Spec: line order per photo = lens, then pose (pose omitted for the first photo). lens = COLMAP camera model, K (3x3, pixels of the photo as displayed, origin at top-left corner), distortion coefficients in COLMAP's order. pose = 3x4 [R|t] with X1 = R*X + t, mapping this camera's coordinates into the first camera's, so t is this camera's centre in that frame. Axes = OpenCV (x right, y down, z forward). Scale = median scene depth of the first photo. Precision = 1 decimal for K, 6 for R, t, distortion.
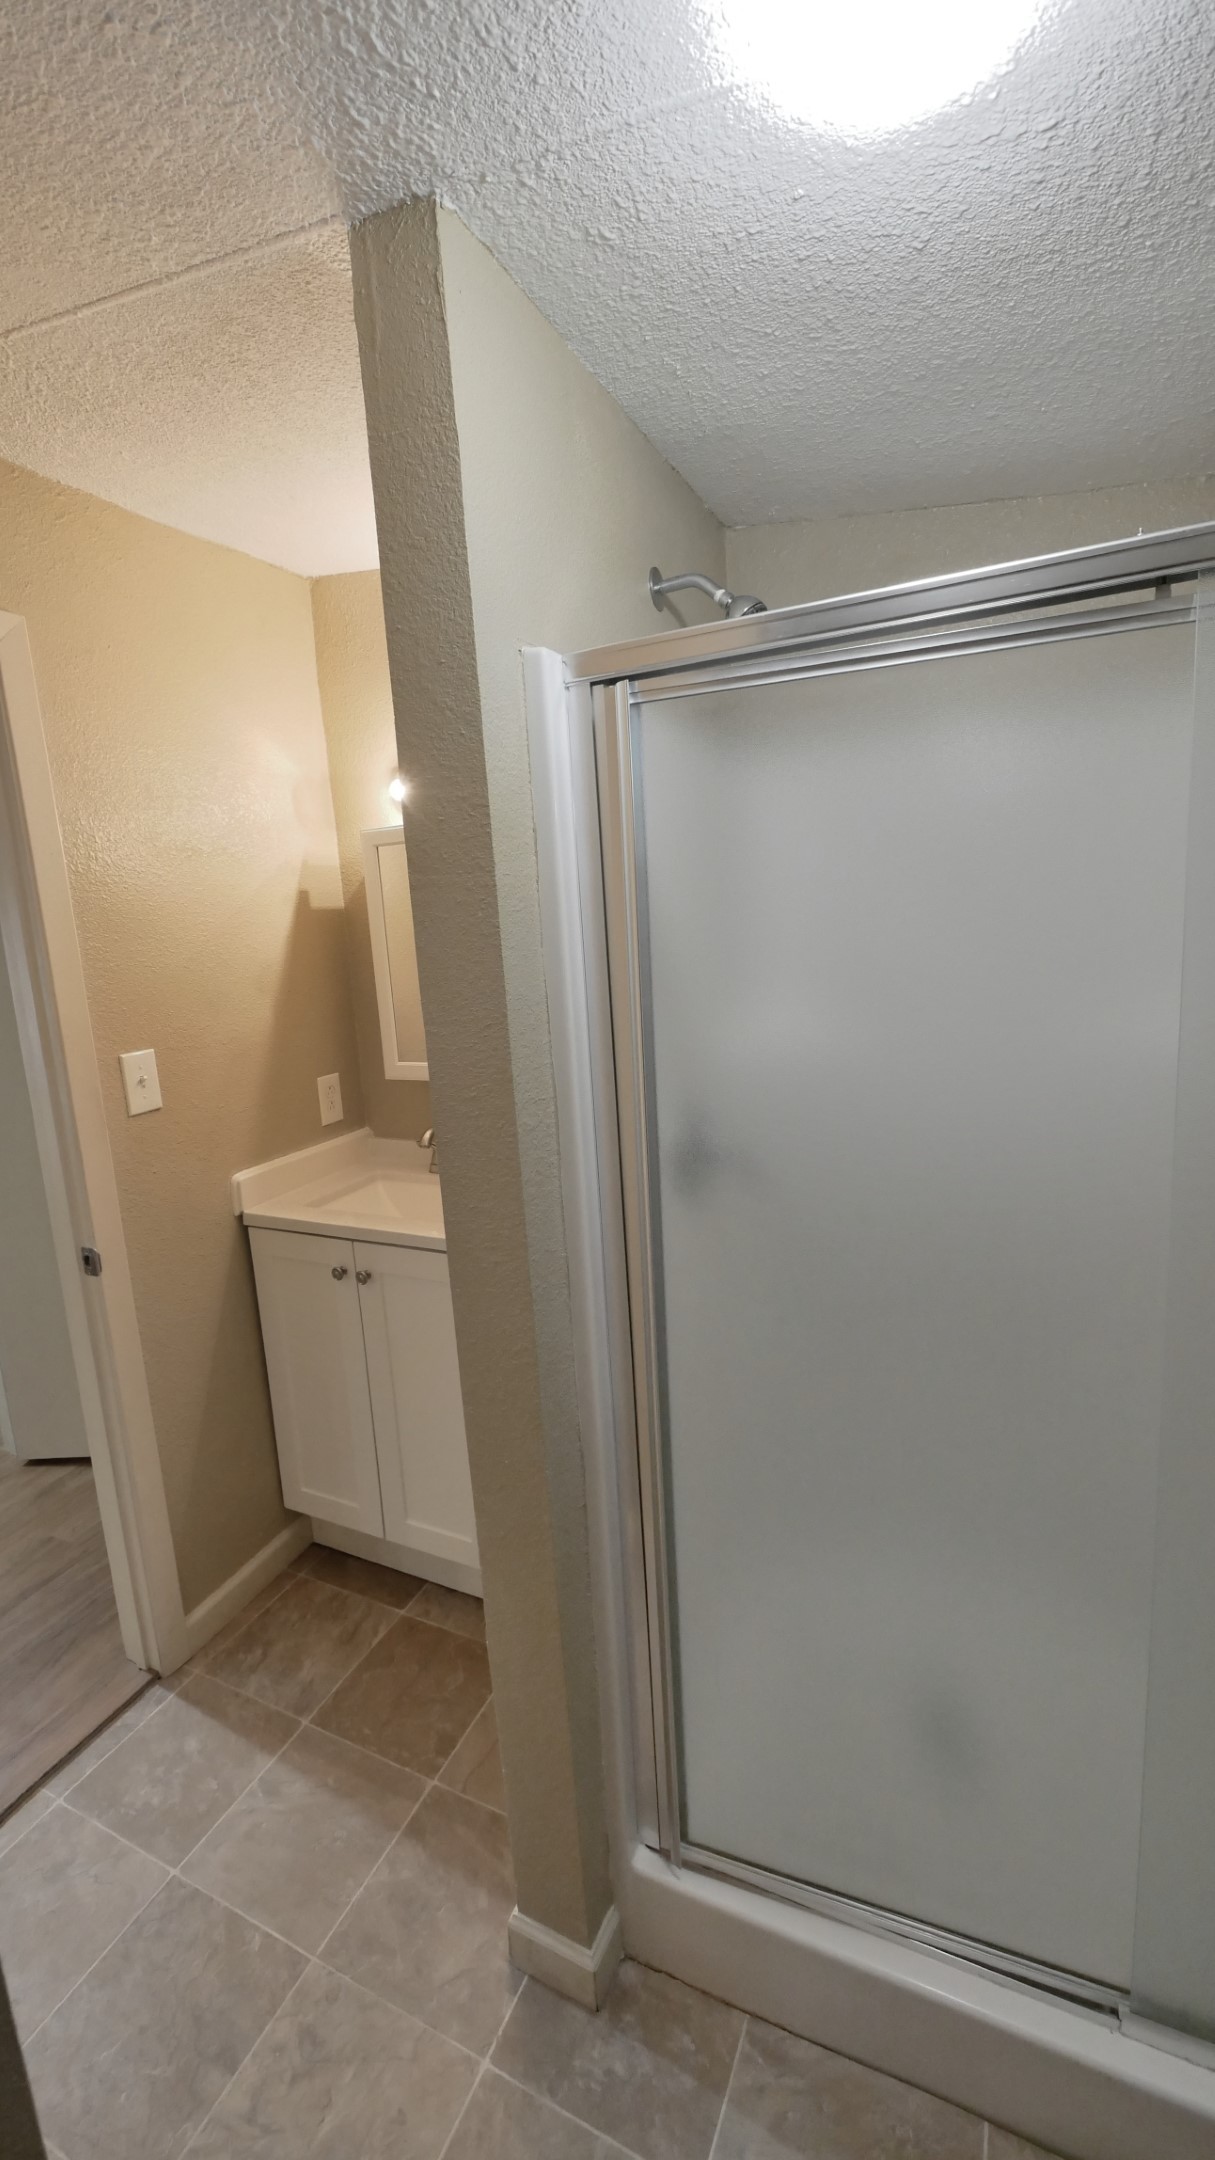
lens RADIAL K [[893.1, 0, 588.7], [0, 893.1, 1069.3], [0, 0, 1]] dist [-0.002497, -0.000567]
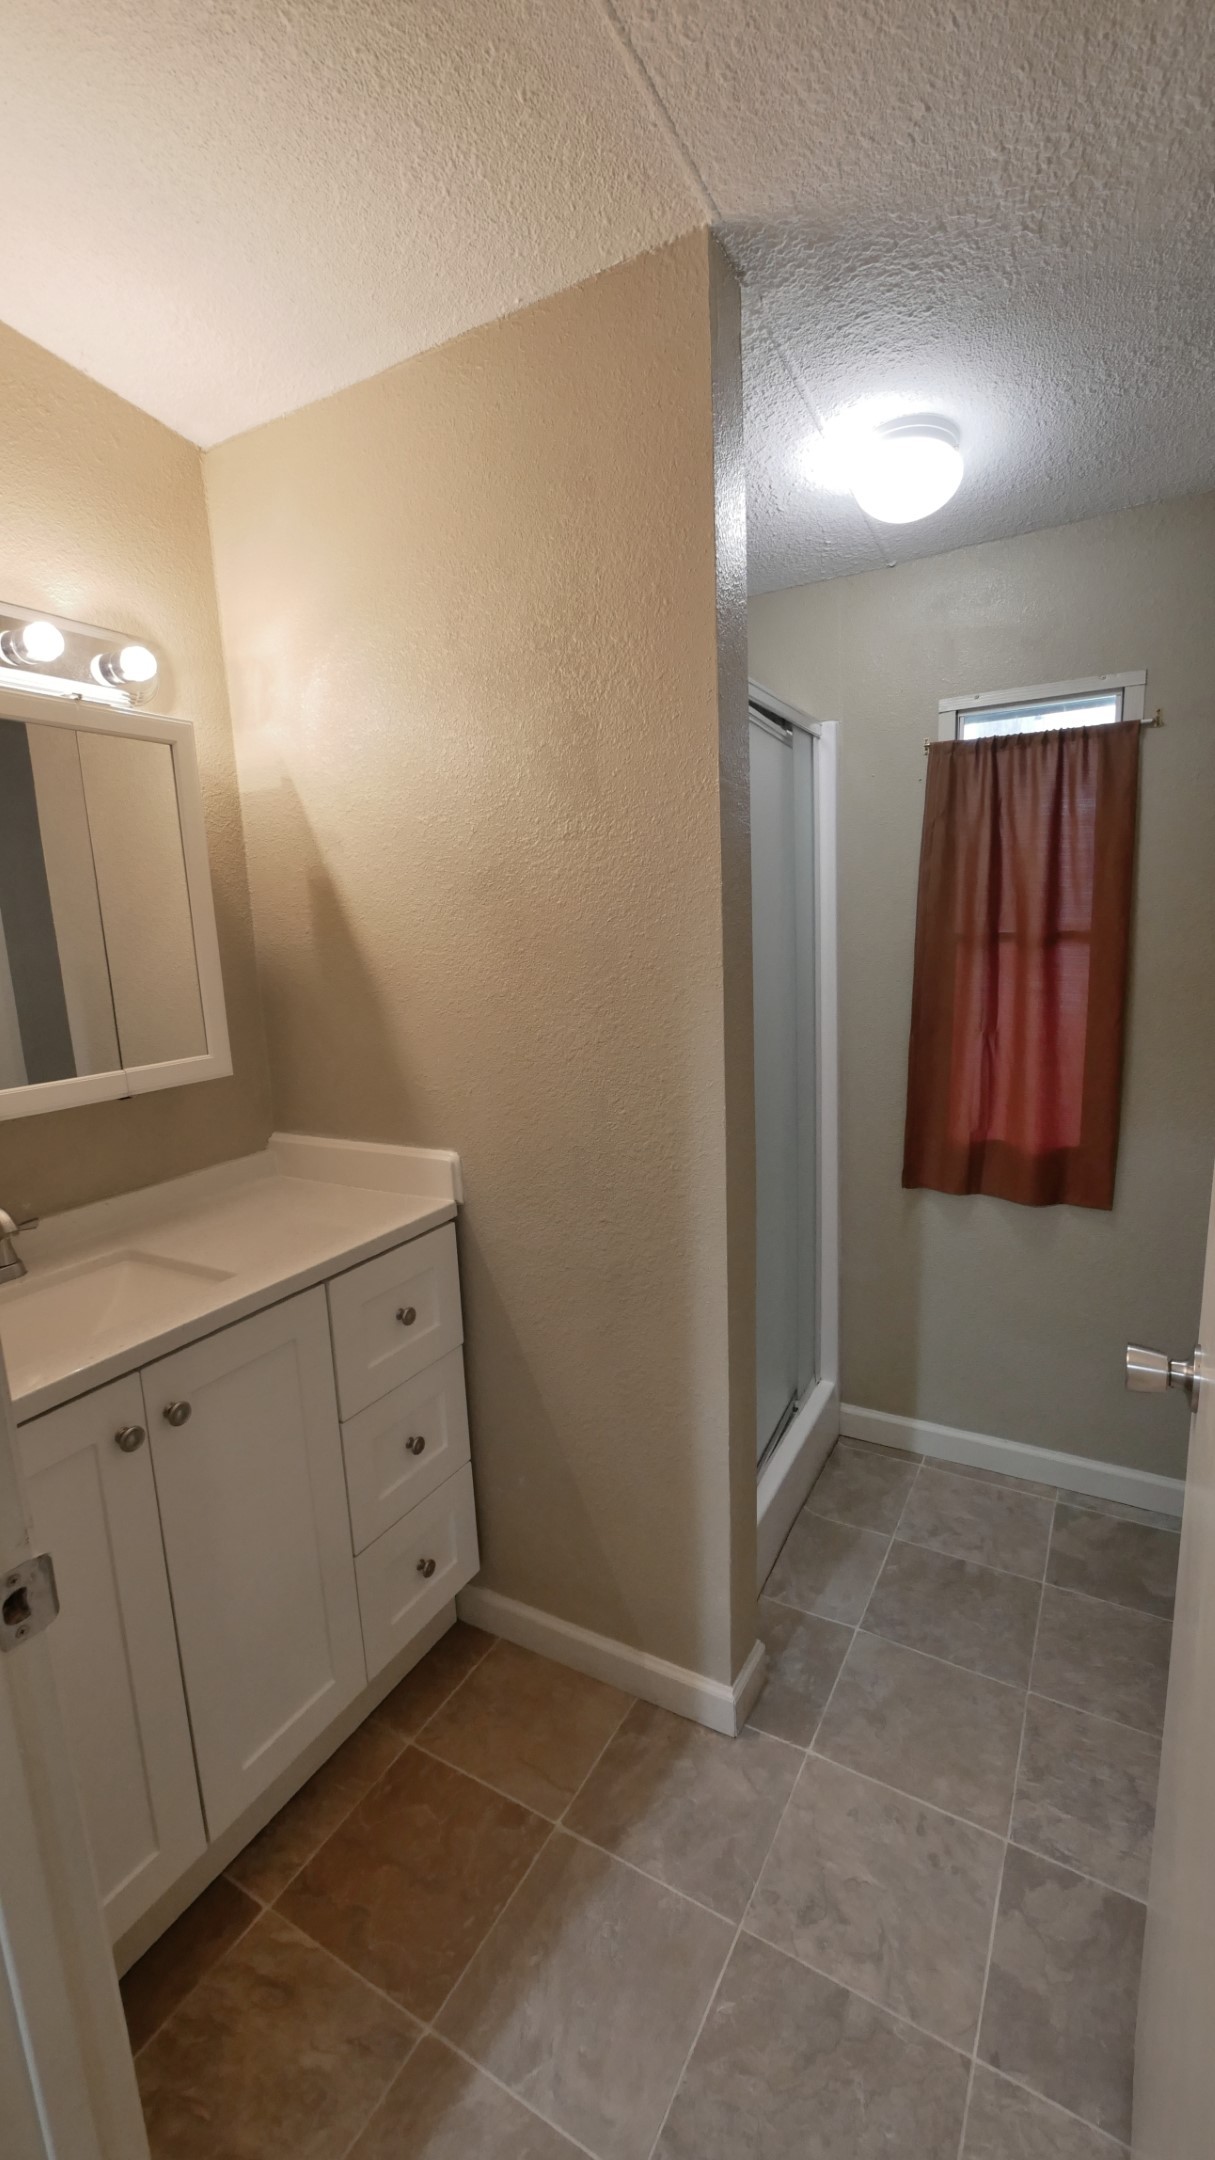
lens RADIAL K [[893.1, 0, 588.9], [0, 893.1, 1087.6], [0, 0, 1]] dist [-0.002497, -0.000567]
pose [[0.087344, -0.124065, 0.988422, -1.211214], [0.207851, 0.972646, 0.103718, 0.019694], [-0.974253, 0.196386, 0.110742, 0.940374]]
